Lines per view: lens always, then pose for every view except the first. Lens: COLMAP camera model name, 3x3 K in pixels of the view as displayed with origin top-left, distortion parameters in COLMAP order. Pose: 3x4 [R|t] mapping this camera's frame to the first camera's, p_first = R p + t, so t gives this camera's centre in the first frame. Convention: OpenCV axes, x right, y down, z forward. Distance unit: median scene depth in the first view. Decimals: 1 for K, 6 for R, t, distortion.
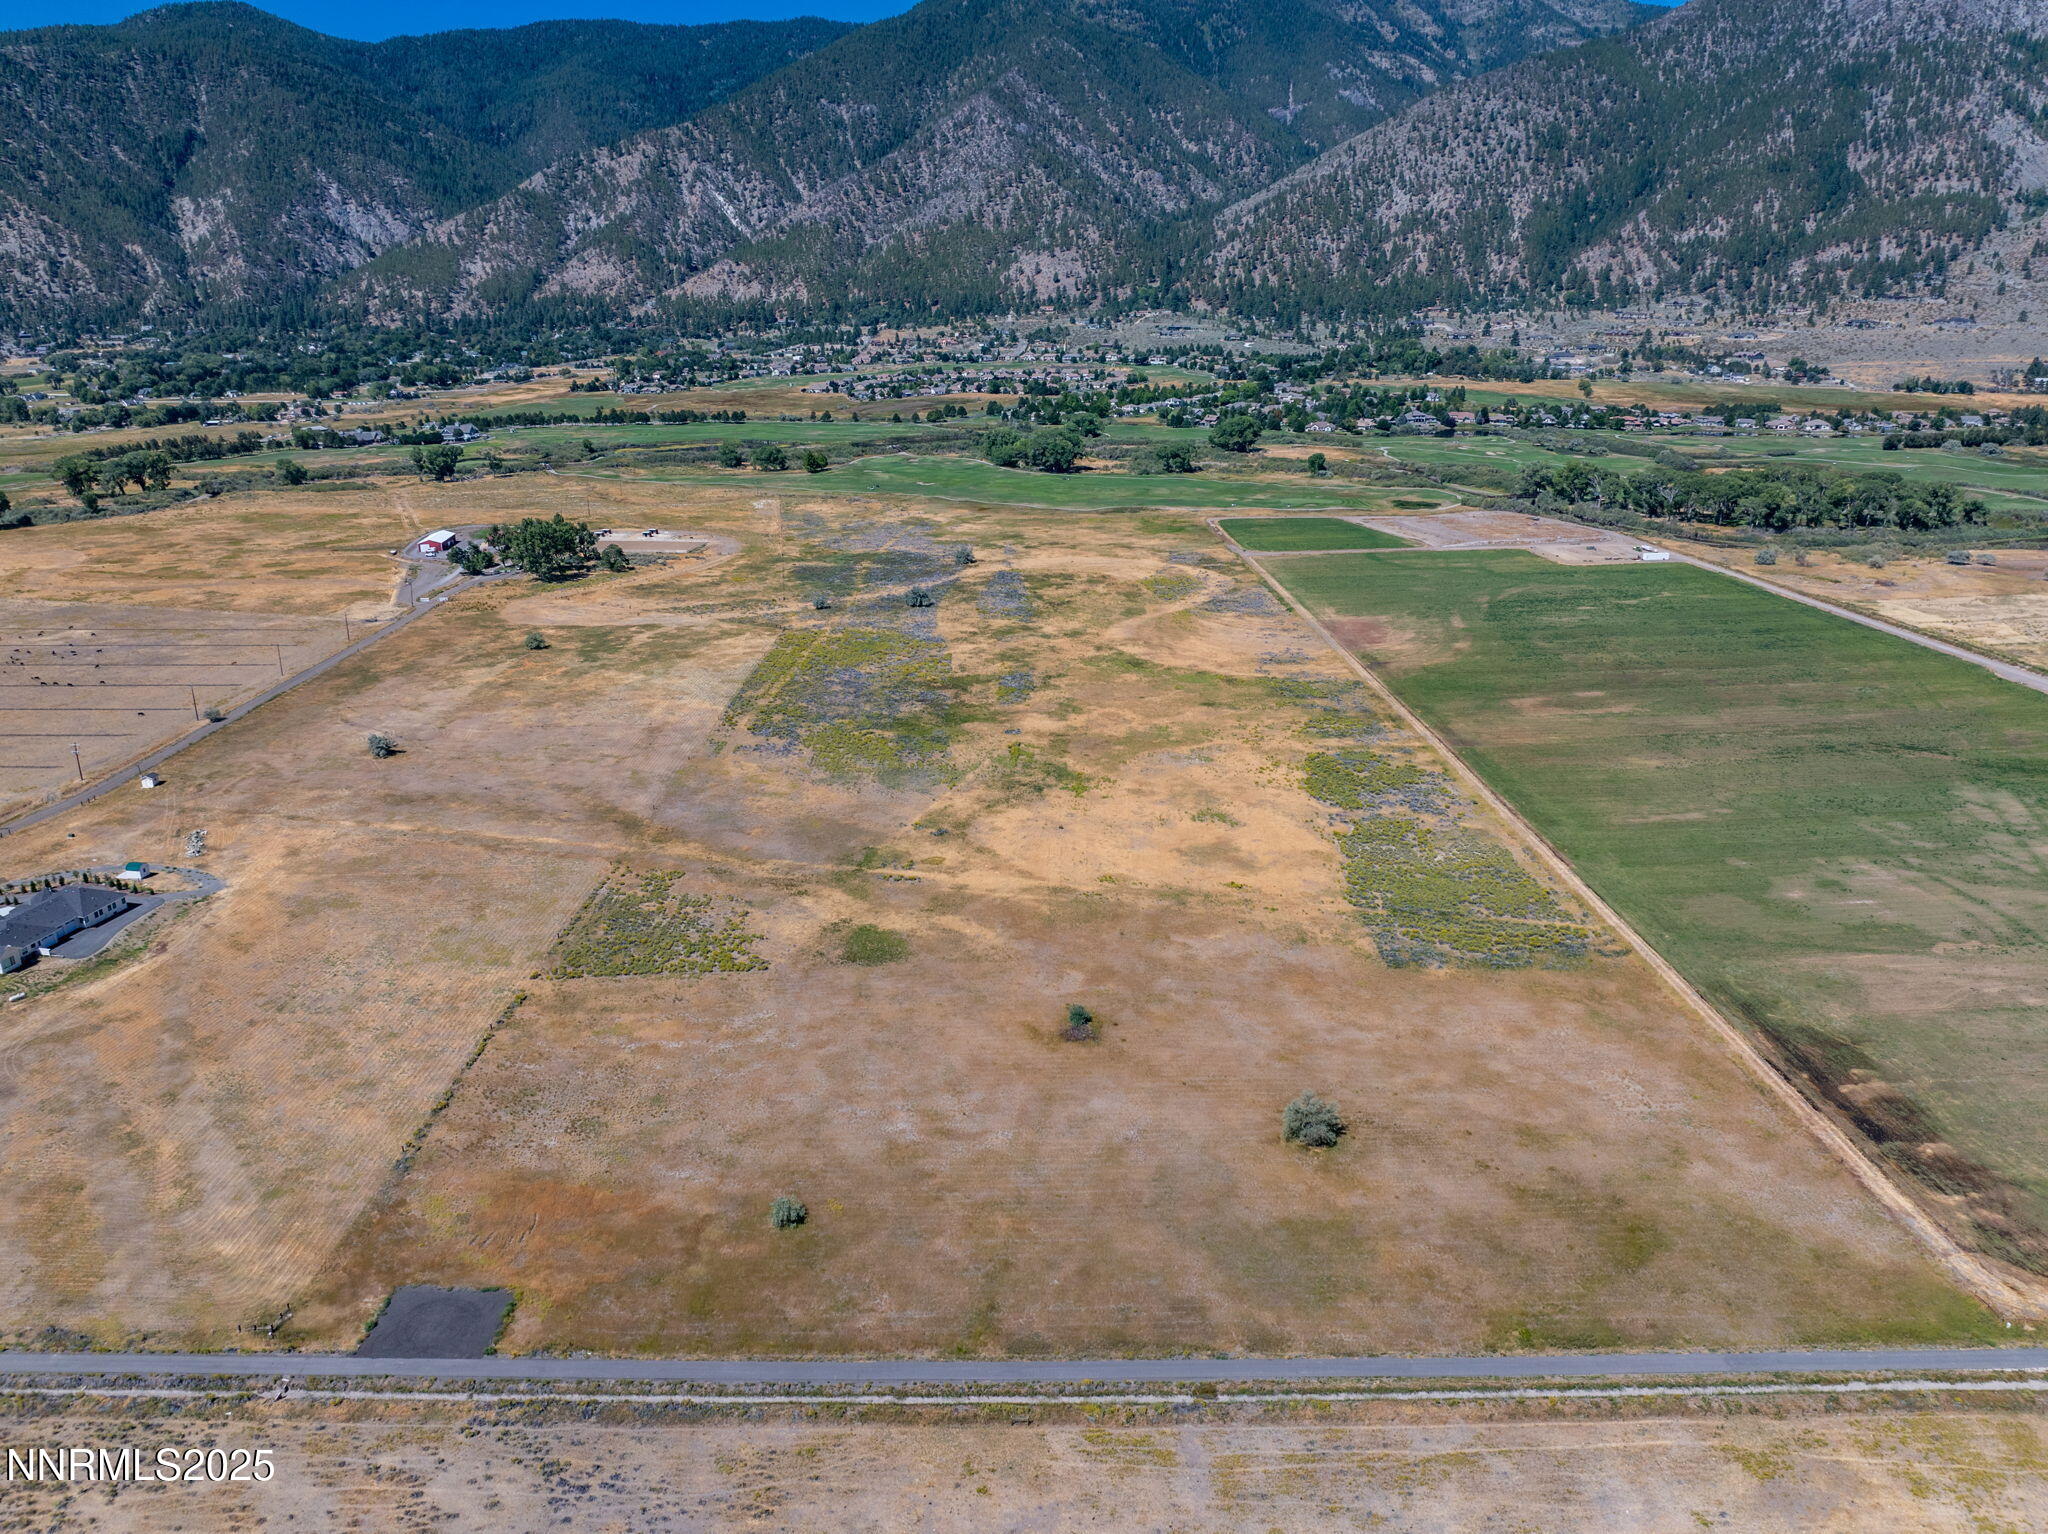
lens RADIAL K [[1447.6, 0, 1022.7], [0, 1447.6, 727.4], [0, 0, 1]] dist [-0.067369, 0.040570]
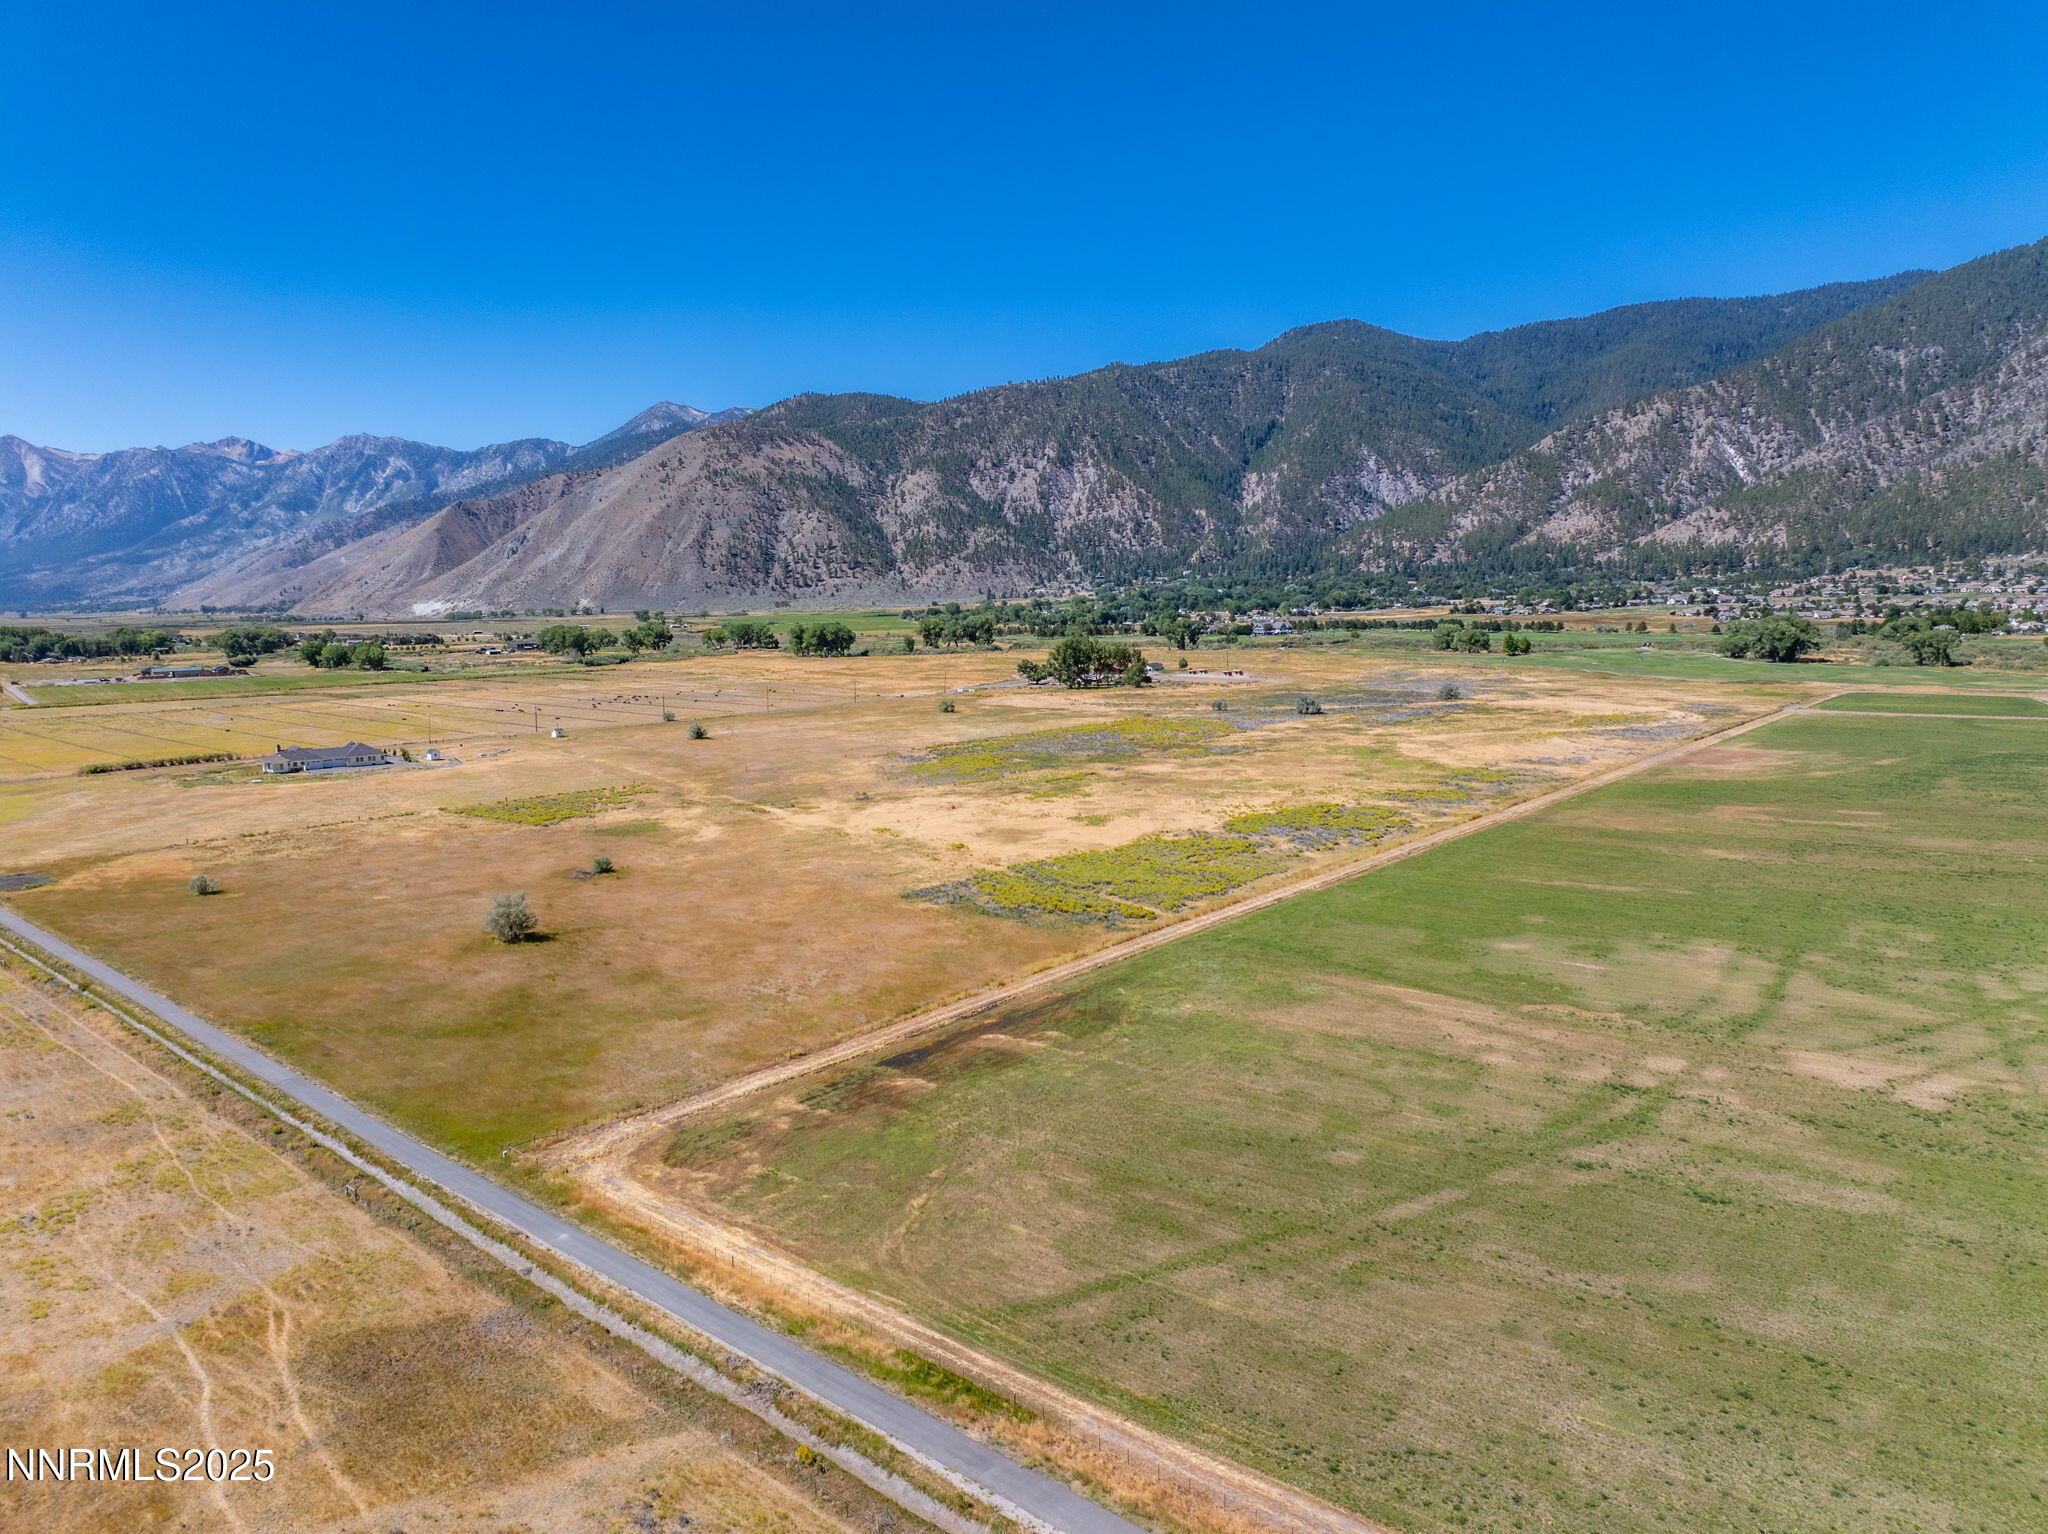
lens RADIAL K [[1425.5, 0, 1022.4], [0, 1425.5, 731.7], [0, 0, 1]] dist [-0.044233, 0.006900]
pose [[0.749712, 0.064215, -0.658641, 0.079313], [-0.183417, 0.976452, -0.113578, 0.013484], [0.635838, 0.205956, 0.743836, 0.031834]]
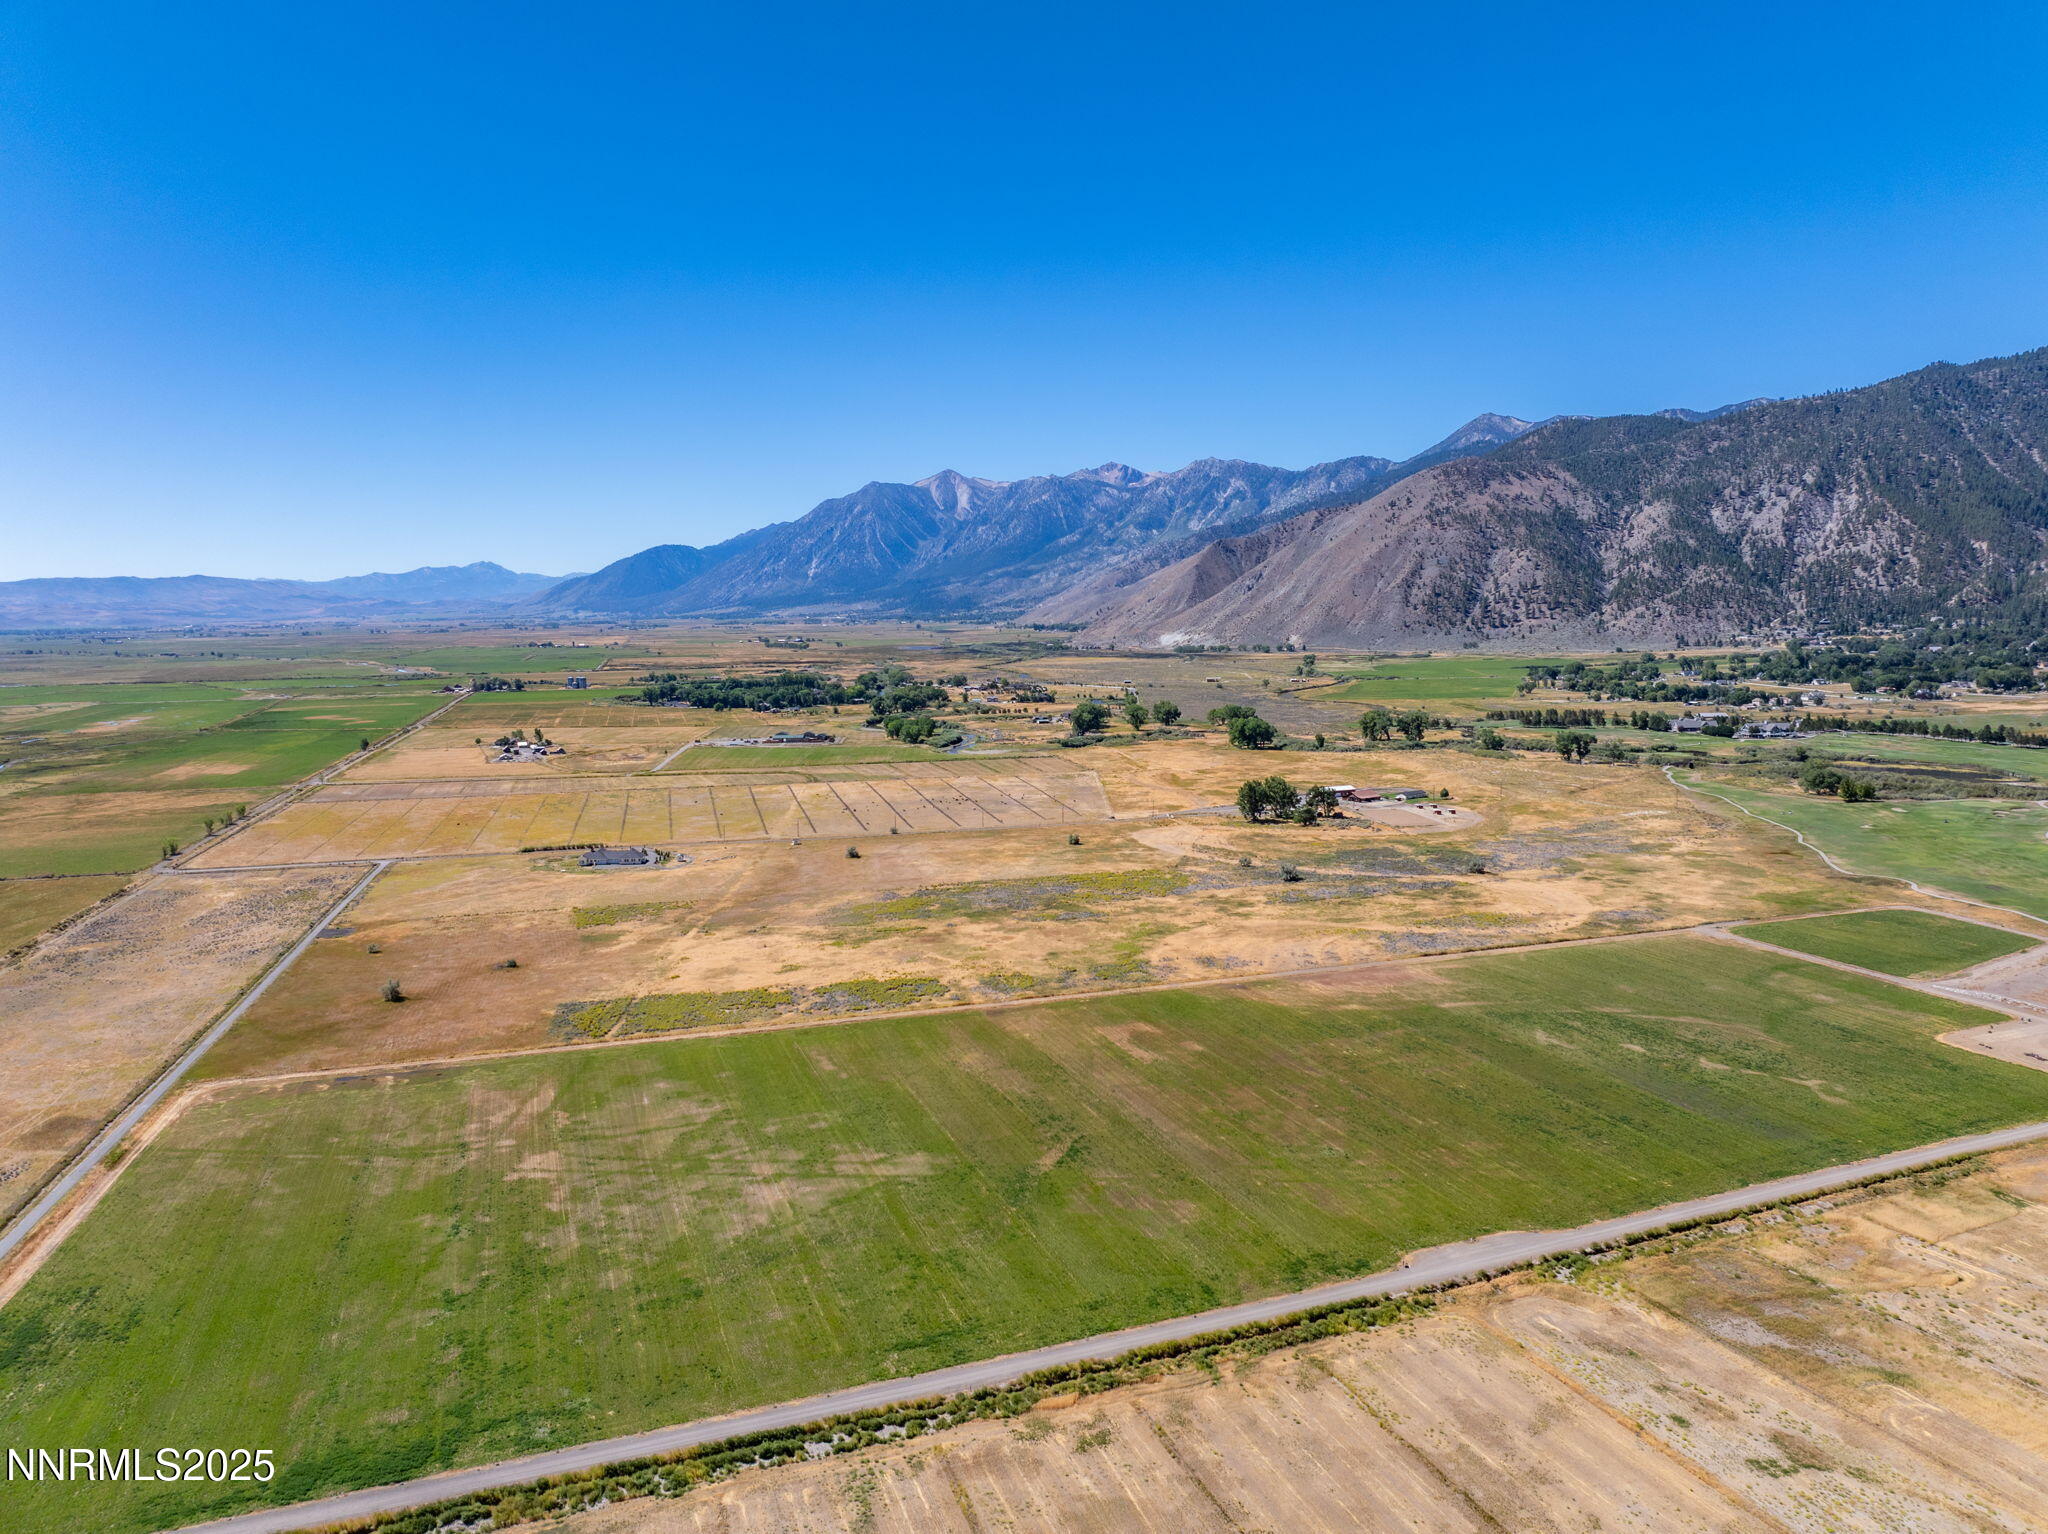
lens RADIAL K [[1404.8, 0, 1027.5], [0, 1404.8, 725.4], [0, 0, 1]] dist [-0.038923, -0.000476]
pose [[0.274179, 0.087442, -0.957695, 0.183639], [-0.267988, 0.963357, 0.011237, -0.031094], [0.923585, 0.253570, 0.287566, 0.083870]]
